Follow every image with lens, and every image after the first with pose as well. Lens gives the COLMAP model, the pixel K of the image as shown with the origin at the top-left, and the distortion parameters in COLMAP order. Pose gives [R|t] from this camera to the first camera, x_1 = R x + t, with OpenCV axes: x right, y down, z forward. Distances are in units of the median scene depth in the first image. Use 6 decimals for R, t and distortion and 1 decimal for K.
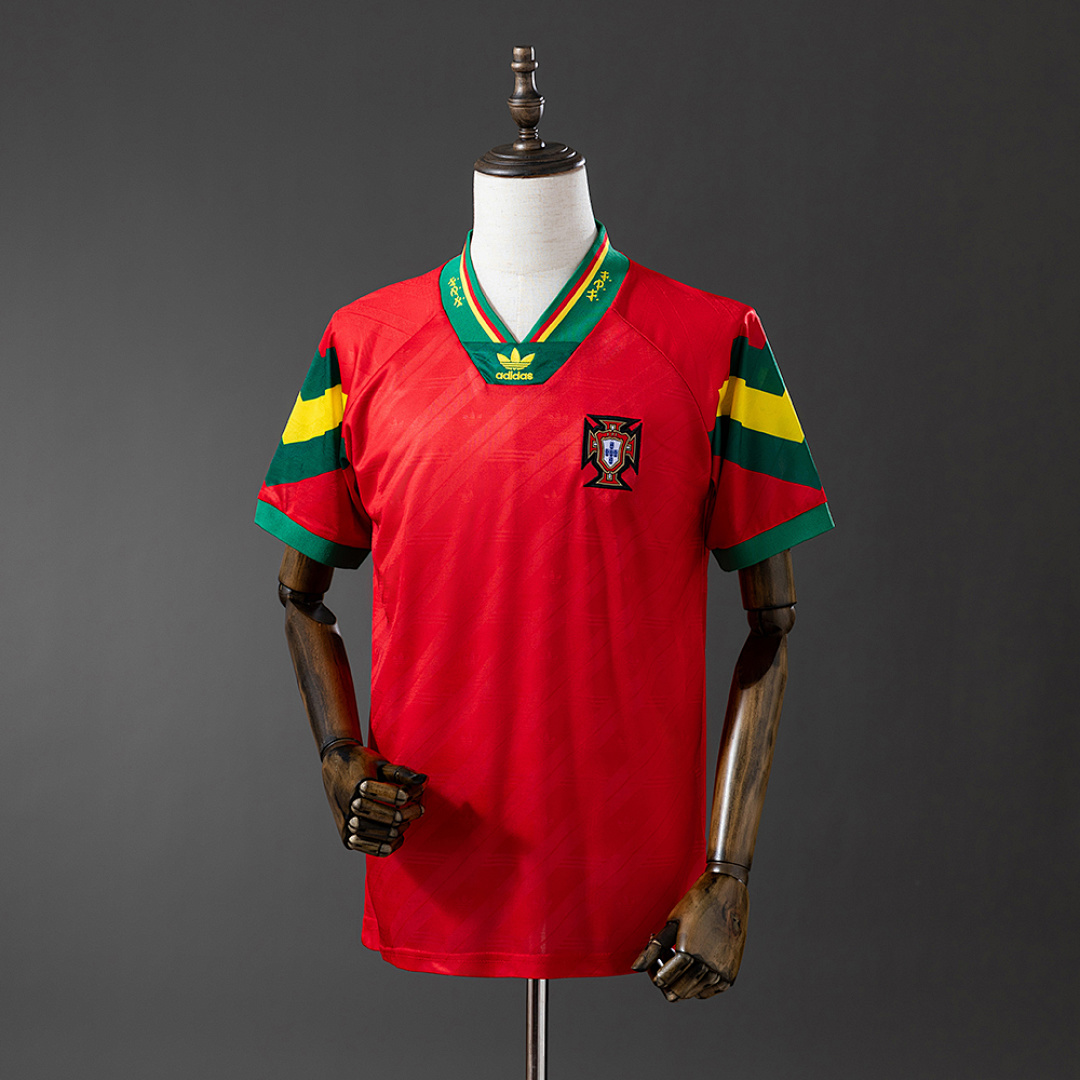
lens RADIAL K [[2655.7, 0, 541.1], [0, 2655.7, 538.7], [0, 0, 1]] dist [-0.082476, 0.000000]
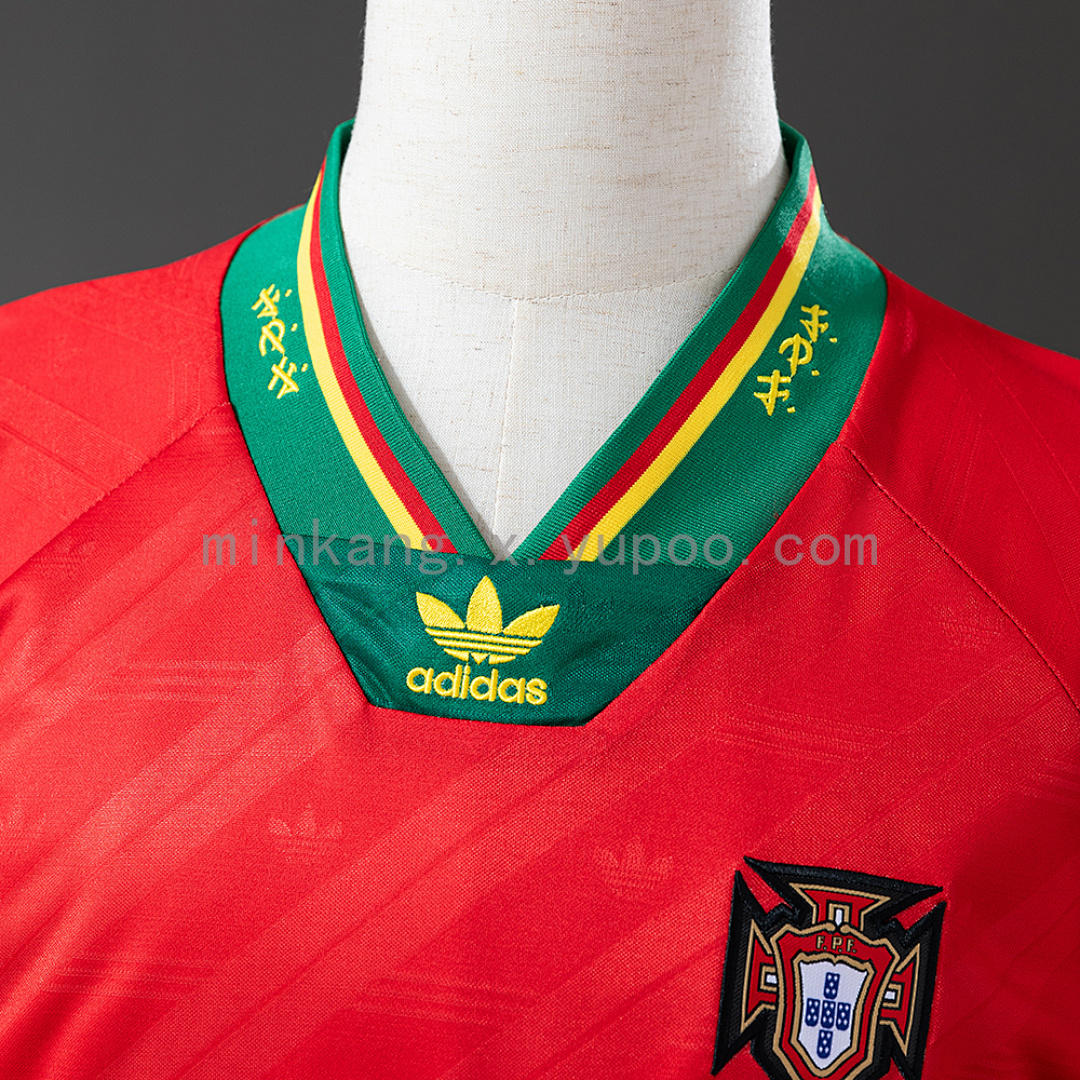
lens RADIAL K [[1981.1, 0, 535.1], [0, 1981.1, 542.5], [0, 0, 1]] dist [-0.046499, 0.000000]
pose [[0.994154, 0.067698, 0.084106, -0.021654], [-0.073414, 0.995059, 0.066843, -0.088241], [-0.079165, -0.072626, 0.994212, 0.797358]]
